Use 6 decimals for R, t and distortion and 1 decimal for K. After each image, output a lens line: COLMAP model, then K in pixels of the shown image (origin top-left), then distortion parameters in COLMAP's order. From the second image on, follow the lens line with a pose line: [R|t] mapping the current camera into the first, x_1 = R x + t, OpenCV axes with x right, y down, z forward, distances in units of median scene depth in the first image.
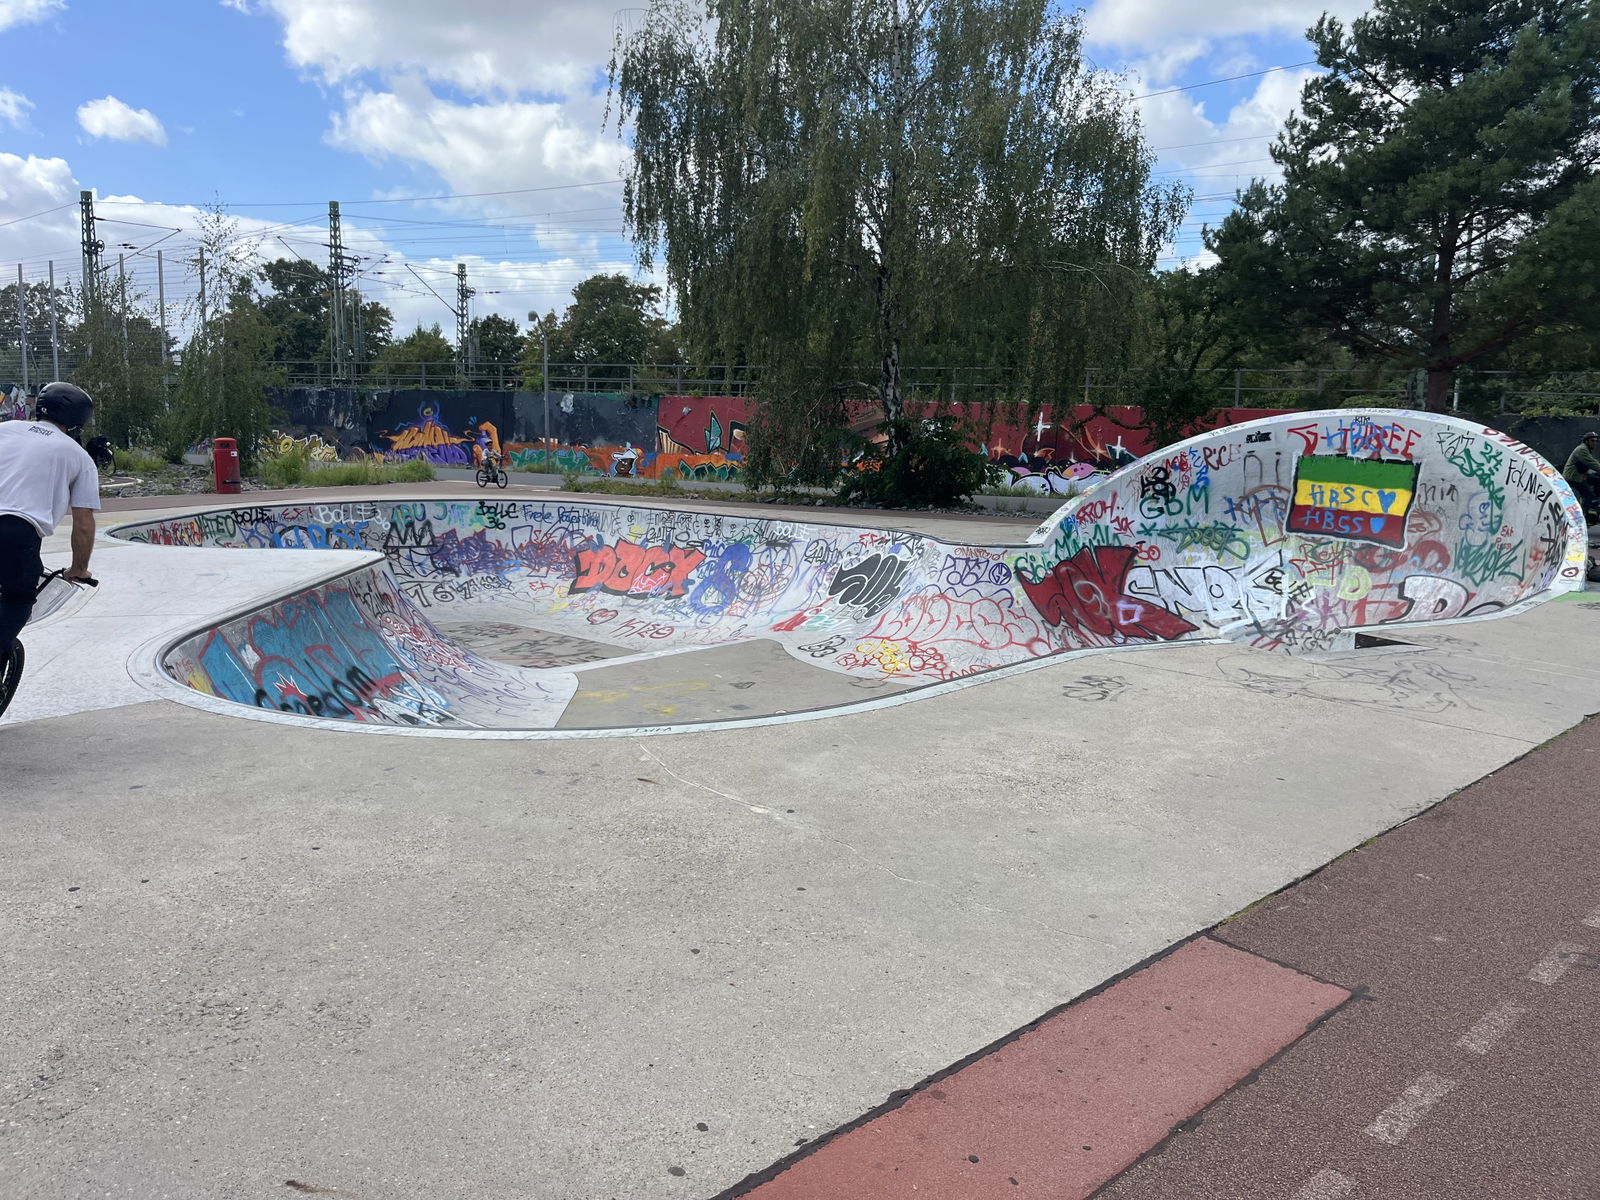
lens RADIAL K [[1204.1, 0, 793.6], [0, 1204.1, 599.3], [0, 0, 1]] dist [0.032732, -0.035507]
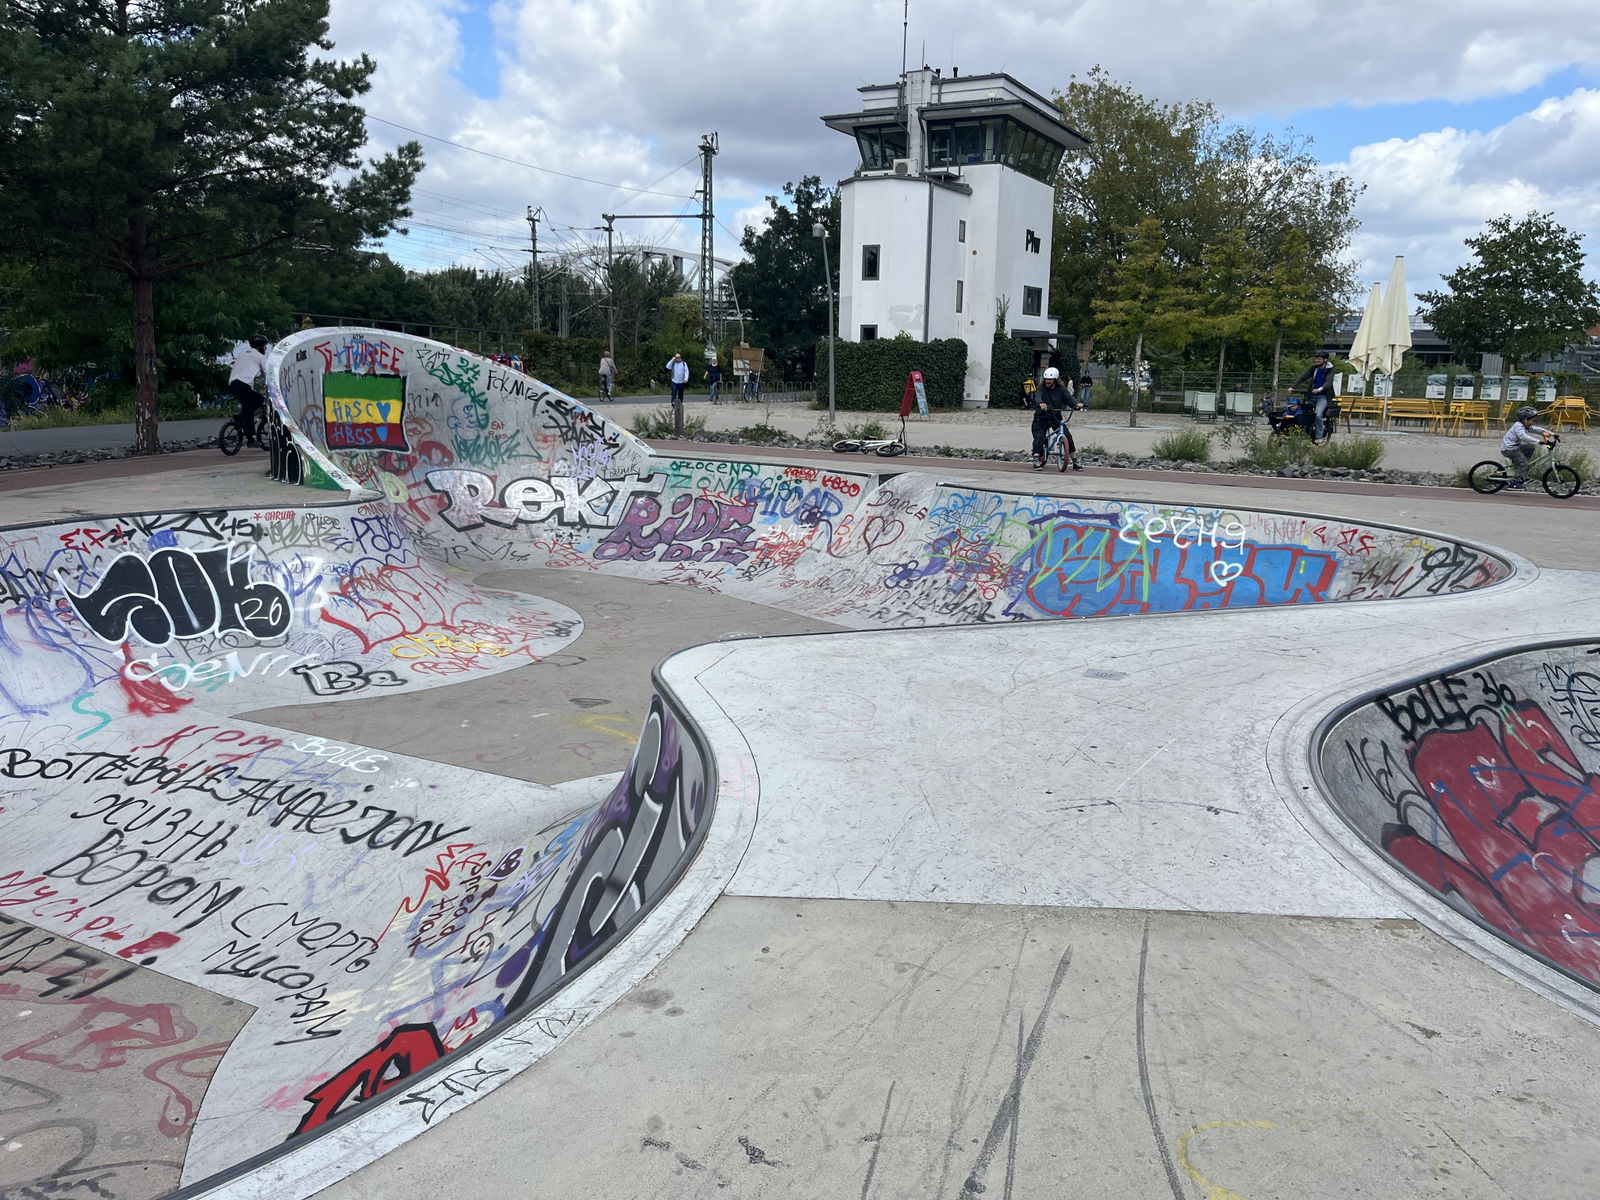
lens RADIAL K [[1204.1, 0, 793.5], [0, 1204.1, 595.3], [0, 0, 1]] dist [0.032732, -0.035507]
pose [[-0.275974, -0.210033, 0.937937, -0.512383], [0.119166, 0.960827, 0.250221, -0.111325], [-0.953749, 0.180824, -0.240134, 0.685439]]
